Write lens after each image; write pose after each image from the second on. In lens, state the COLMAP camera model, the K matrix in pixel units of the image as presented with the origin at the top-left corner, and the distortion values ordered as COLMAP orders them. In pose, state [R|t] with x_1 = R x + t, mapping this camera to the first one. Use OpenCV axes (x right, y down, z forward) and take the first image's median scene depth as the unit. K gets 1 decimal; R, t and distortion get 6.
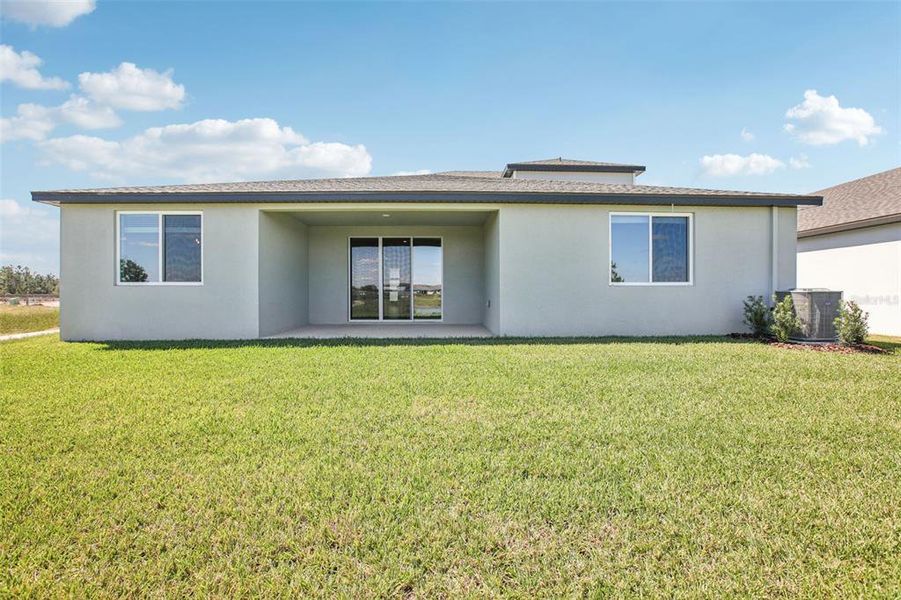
lens RADIAL K [[406.8, 0, 450.3], [0, 406.8, 296.4], [0, 0, 1]] dist [-0.029200, 0.003876]
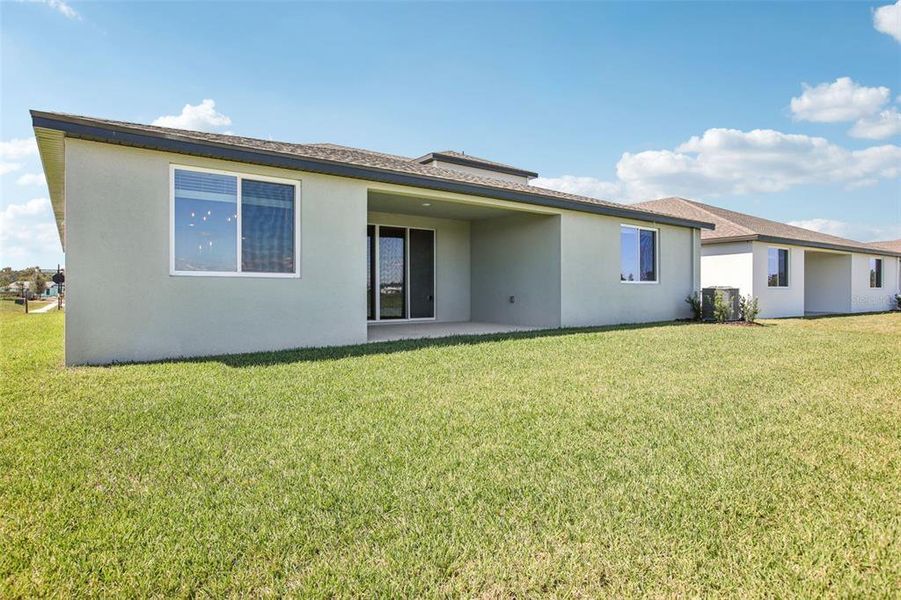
lens RADIAL K [[517.0, 0, 446.0], [0, 517.0, 305.7], [0, 0, 1]] dist [-0.018023, -0.001267]
pose [[0.808468, -0.016387, 0.588312, -0.964080], [0.006604, 0.999802, 0.018773, 0.008958], [-0.588503, -0.011292, 0.808416, 0.038234]]
